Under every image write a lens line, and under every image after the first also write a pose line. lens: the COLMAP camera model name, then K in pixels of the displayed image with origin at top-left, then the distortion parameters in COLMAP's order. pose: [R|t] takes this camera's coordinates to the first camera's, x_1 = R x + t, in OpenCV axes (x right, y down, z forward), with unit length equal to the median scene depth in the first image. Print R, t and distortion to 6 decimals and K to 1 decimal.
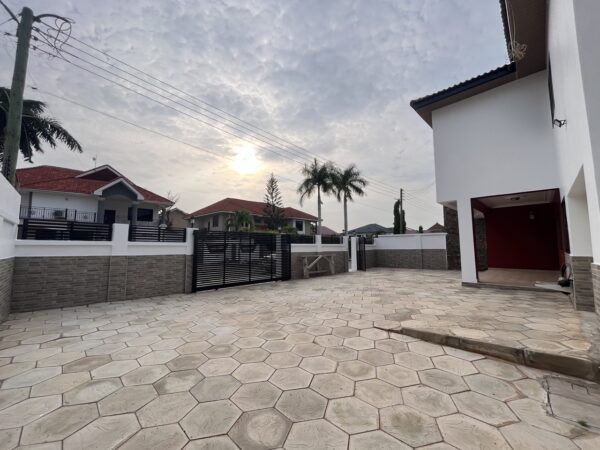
lens RADIAL K [[241.9, 0, 300.2], [0, 241.9, 223.7], [0, 0, 1]] dist [-0.002519, 0.000695]
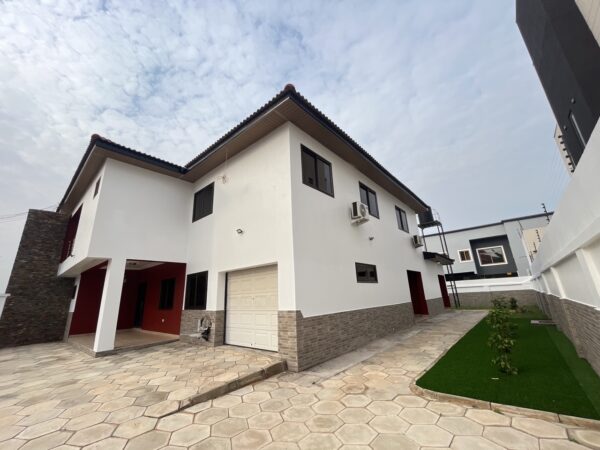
lens RADIAL K [[241.9, 0, 300.7], [0, 241.9, 226.1], [0, 0, 1]] dist [-0.002519, 0.000695]
pose [[-0.076407, 0.285227, 0.955410, -0.857729], [-0.048668, 0.956002, -0.289296, 0.048814], [-0.995888, -0.068603, -0.059164, 0.826003]]
